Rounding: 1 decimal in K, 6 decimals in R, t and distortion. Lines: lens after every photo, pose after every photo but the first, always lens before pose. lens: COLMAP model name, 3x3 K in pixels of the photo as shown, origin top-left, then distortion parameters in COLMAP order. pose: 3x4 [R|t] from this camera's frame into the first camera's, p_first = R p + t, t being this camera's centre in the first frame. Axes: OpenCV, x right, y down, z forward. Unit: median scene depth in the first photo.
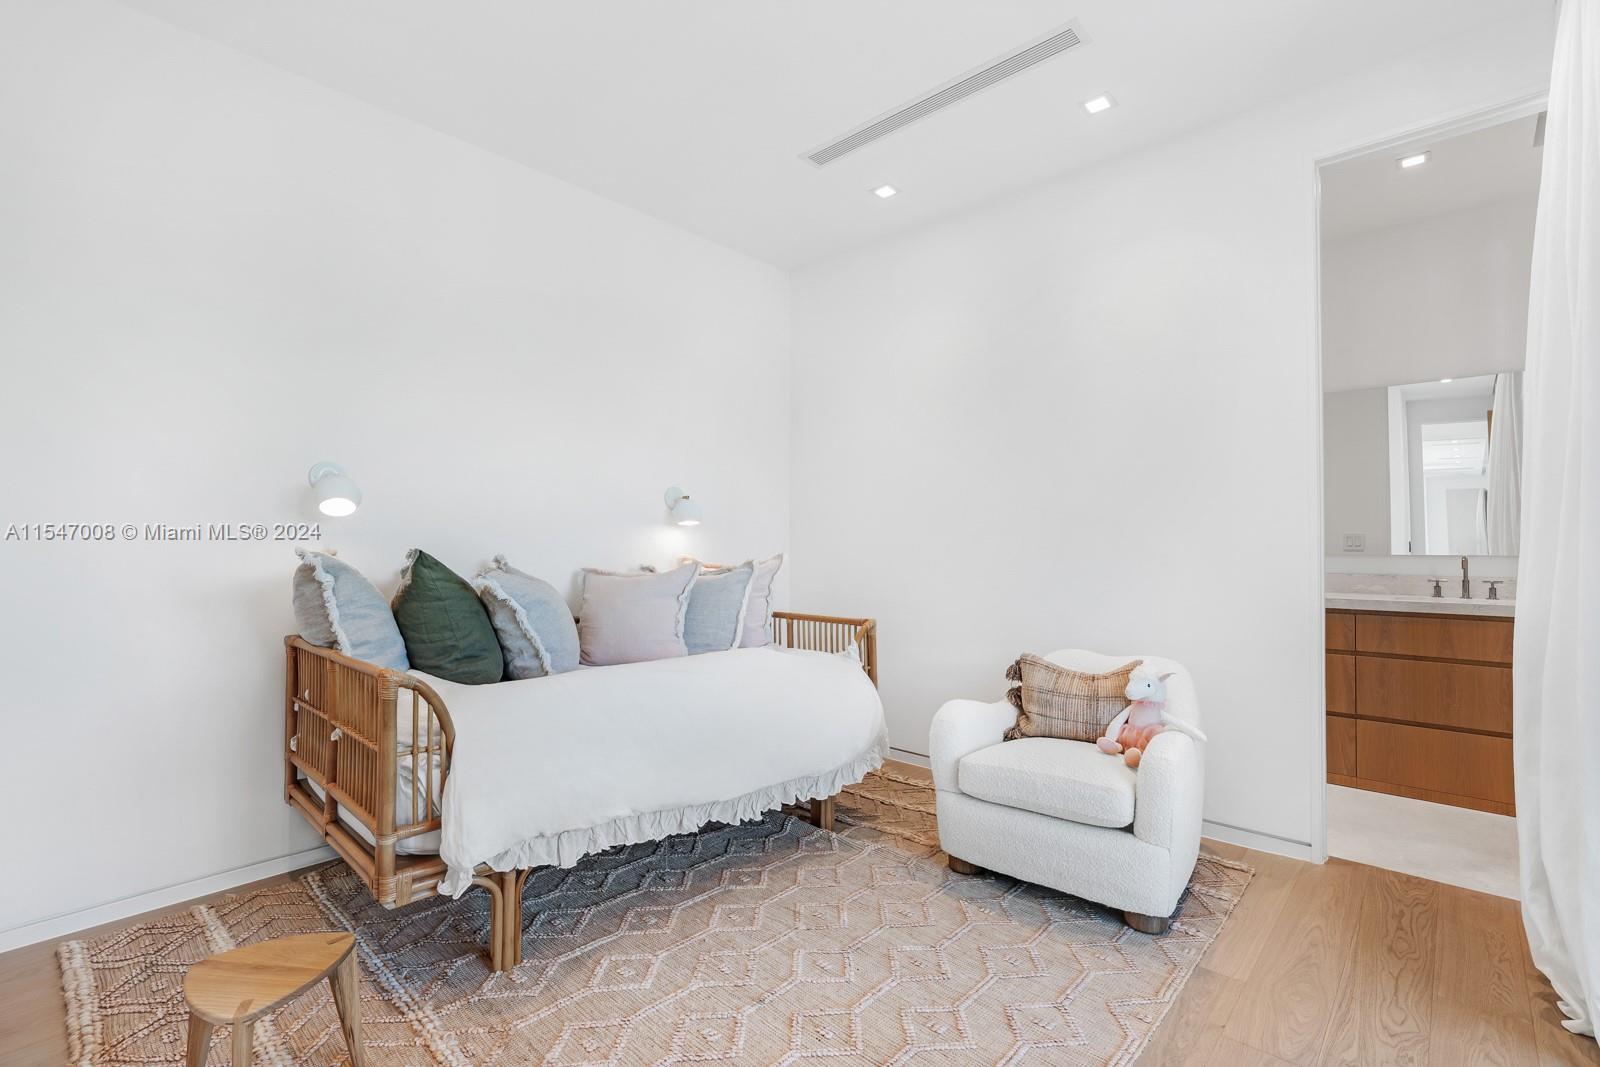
lens RADIAL K [[716.6, 0, 799.0], [0, 716.6, 538.8], [0, 0, 1]] dist [0.003266, 0.000365]
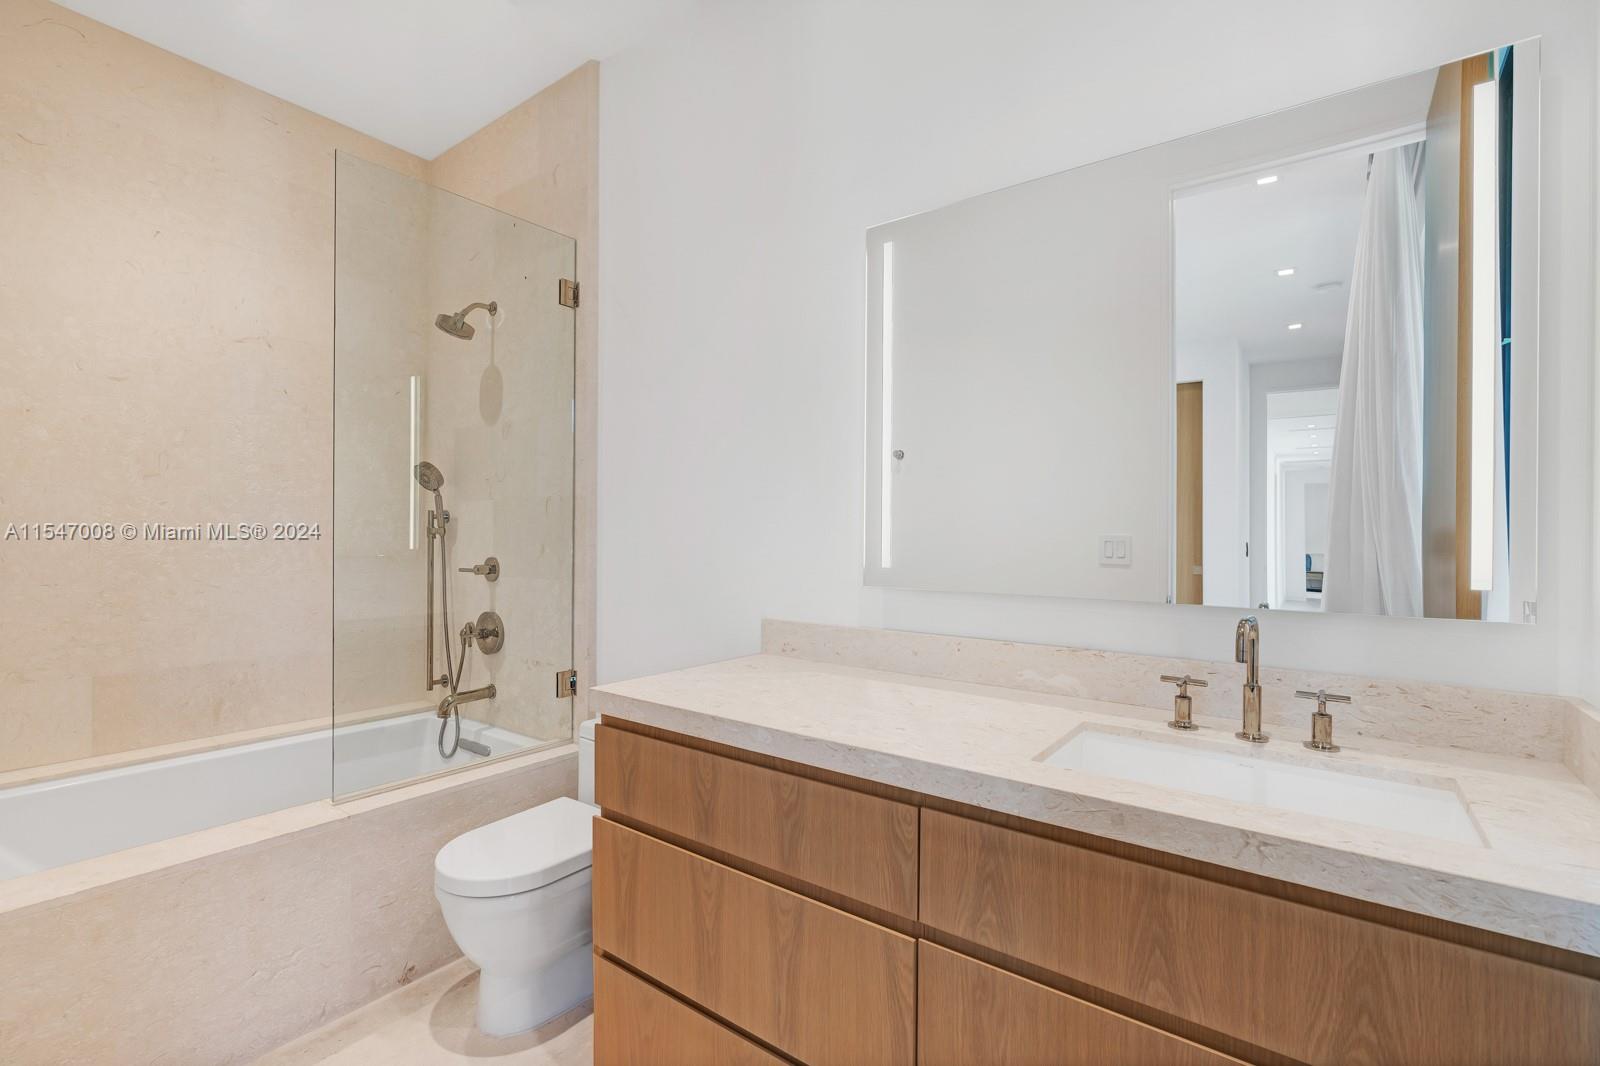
lens RADIAL K [[716.6, 0, 784.9], [0, 716.6, 547.8], [0, 0, 1]] dist [0.003266, 0.000365]
pose [[0.994684, 0.002997, 0.102928, 0.669118], [-0.005637, 0.999662, 0.025367, -0.015390], [-0.102817, -0.025812, 0.994365, 0.682930]]
